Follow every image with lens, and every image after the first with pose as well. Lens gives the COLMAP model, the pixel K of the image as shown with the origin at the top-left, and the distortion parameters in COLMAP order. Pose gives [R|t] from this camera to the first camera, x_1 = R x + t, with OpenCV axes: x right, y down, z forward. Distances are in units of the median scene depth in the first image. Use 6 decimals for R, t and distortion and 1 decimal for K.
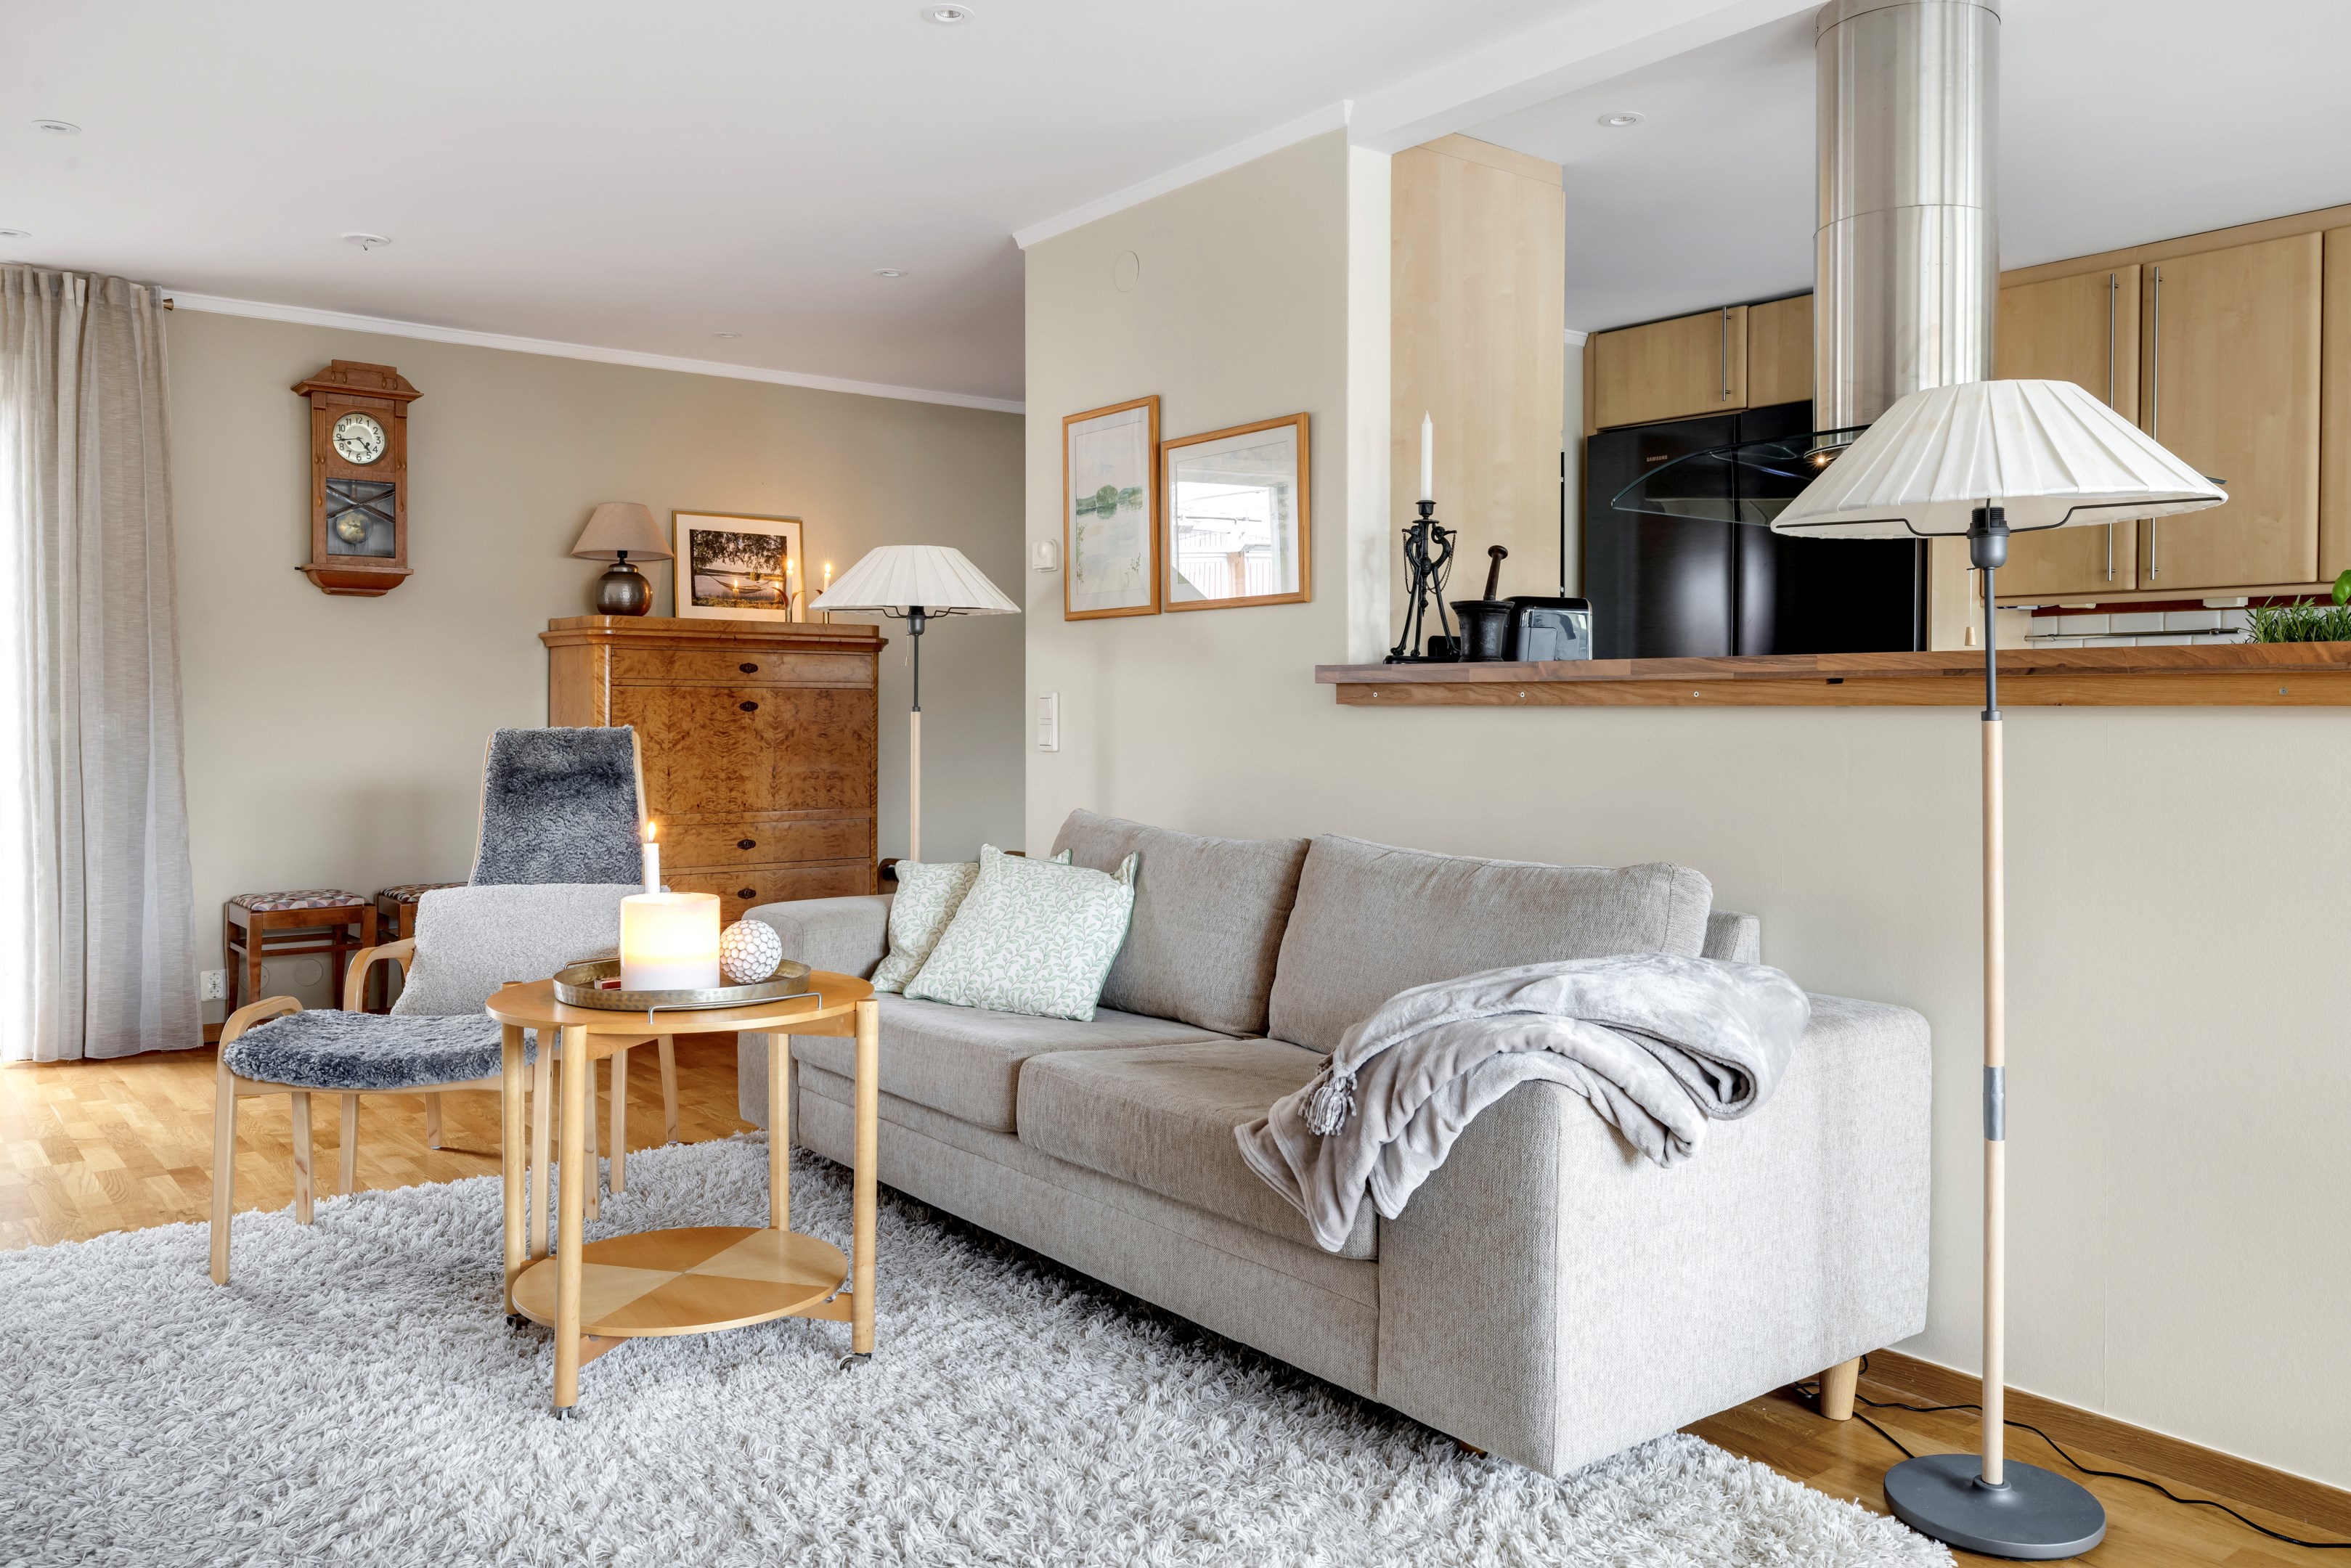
lens RADIAL K [[1779.5, 0, 1175.5], [0, 1779.5, 784.0], [0, 0, 1]] dist [-0.009698, -0.001160]
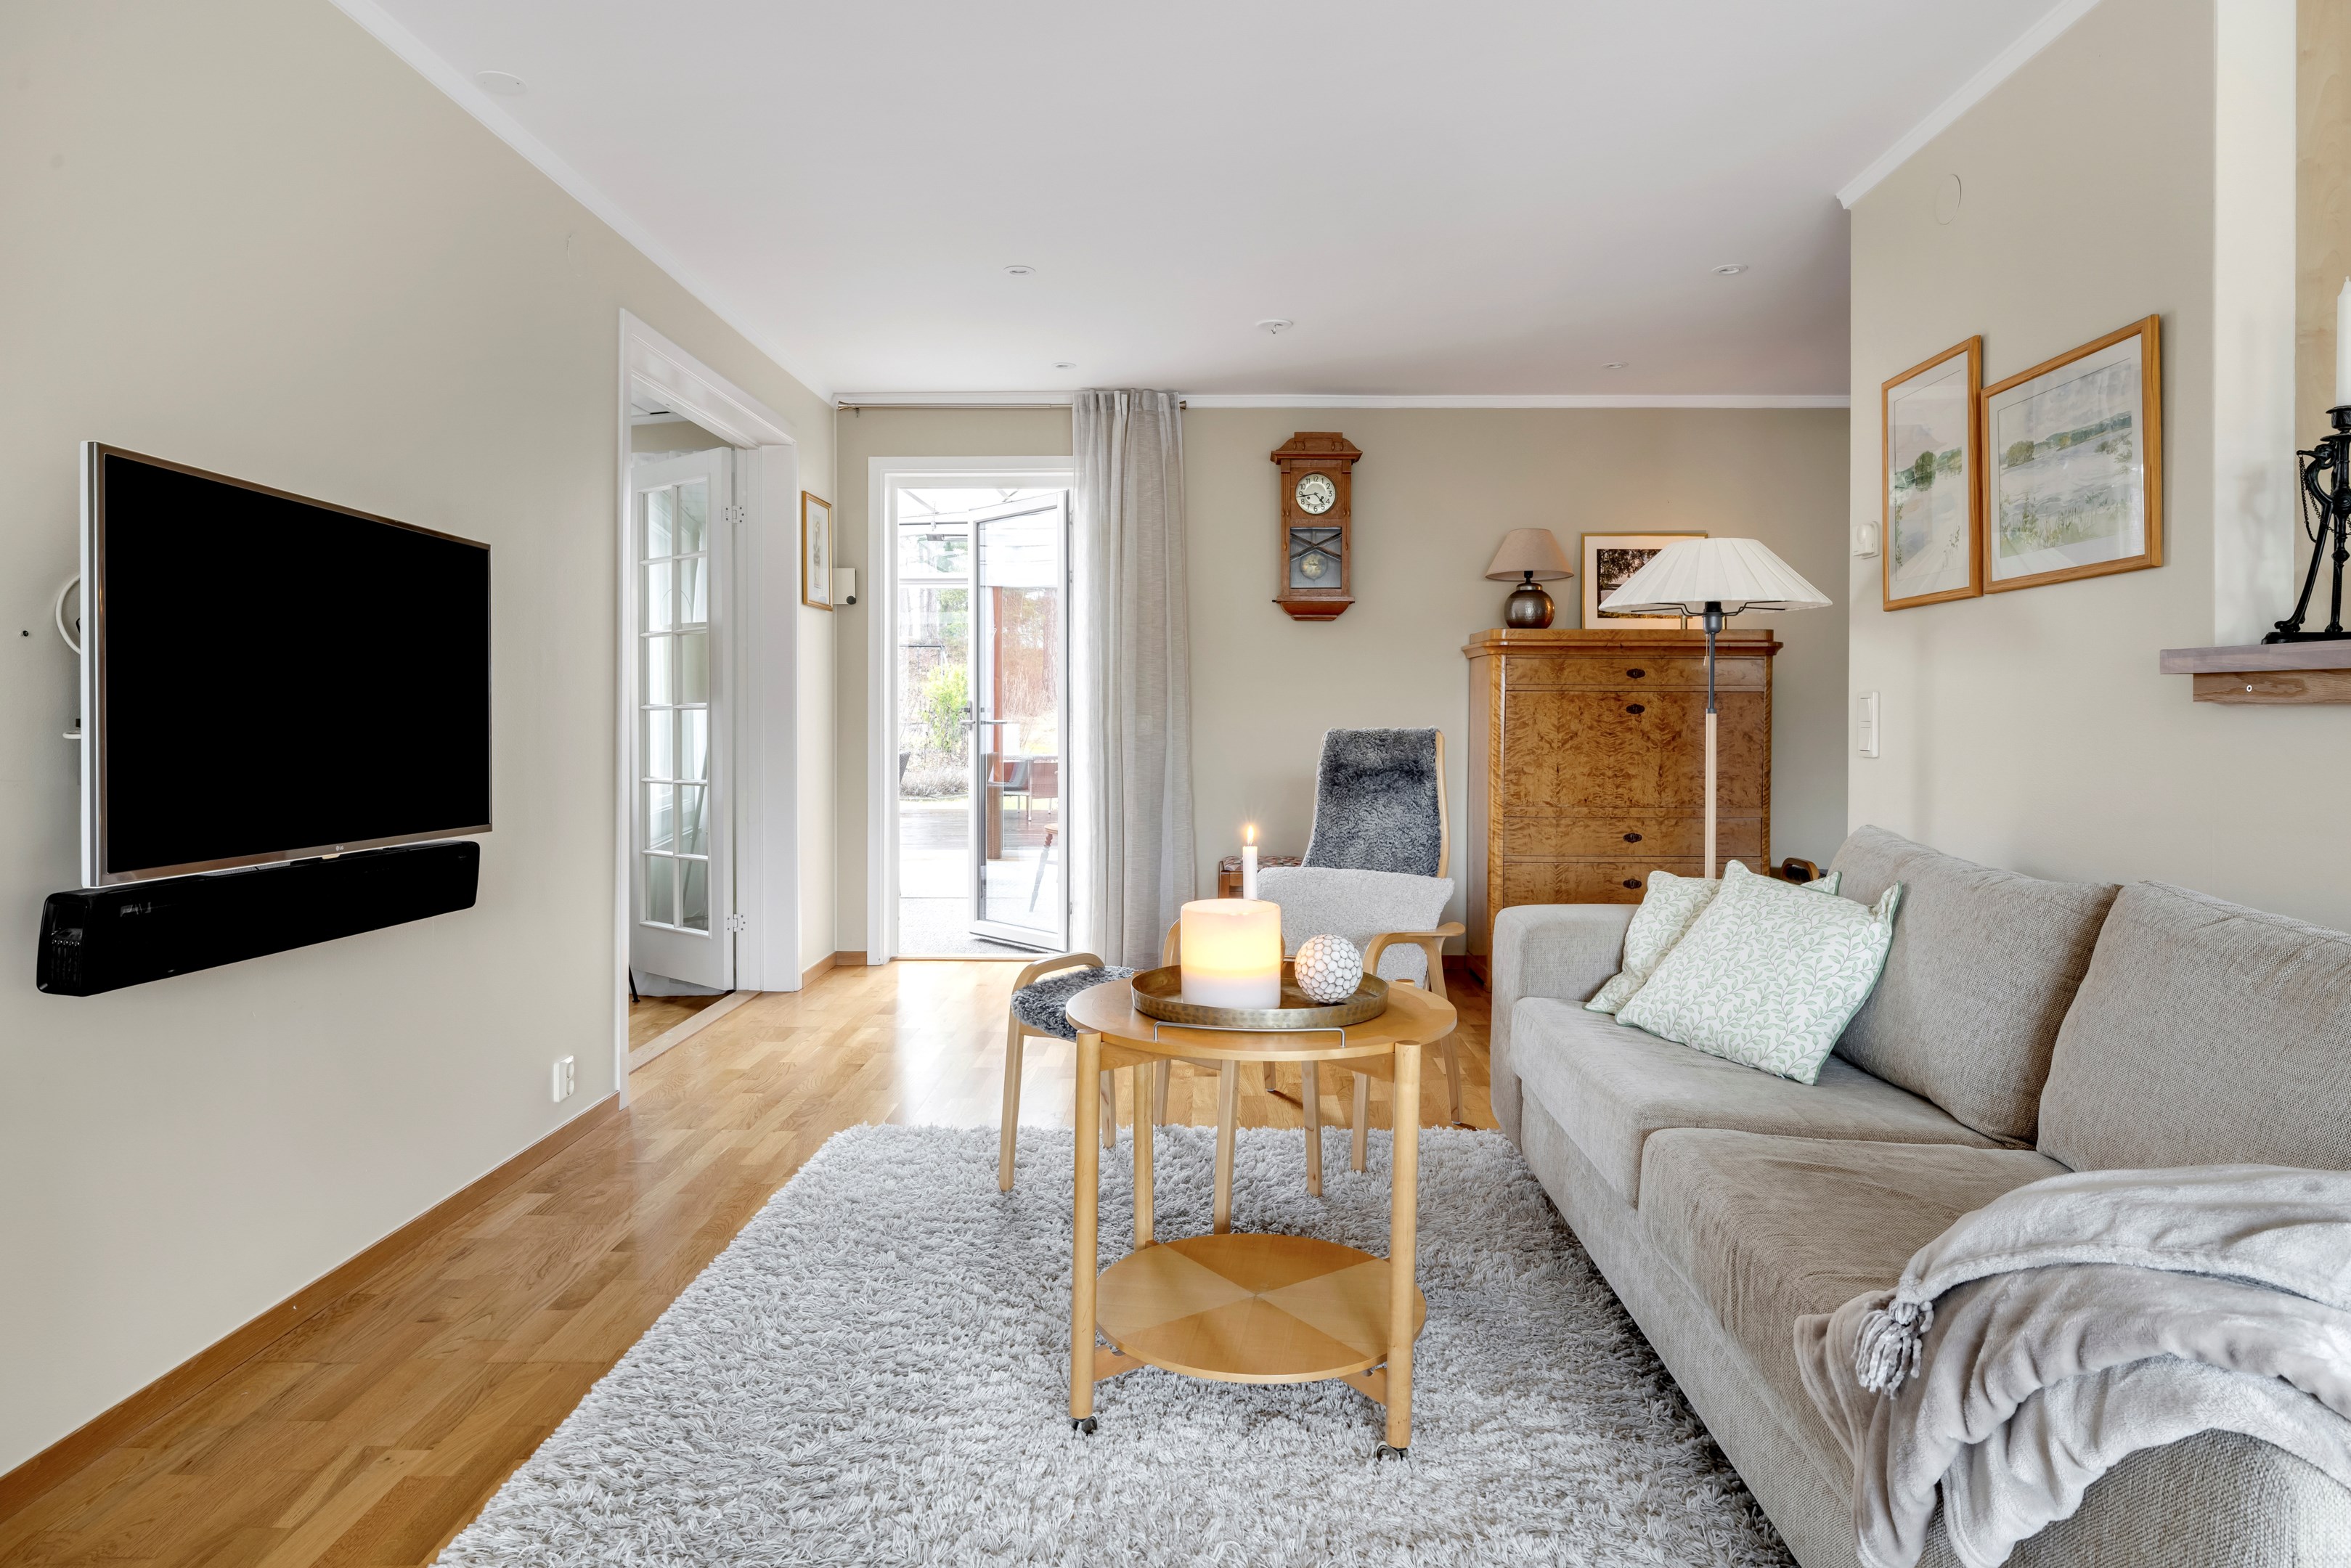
lens RADIAL K [[1396.9, 0, 1179.5], [0, 1396.9, 739.3], [0, 0, 1]] dist [-0.010103, 0.002501]
pose [[0.777712, 0.010666, -0.628530, 0.110142], [-0.025335, 0.999576, -0.014386, -0.009428], [0.628110, 0.027112, 0.777652, 0.256945]]
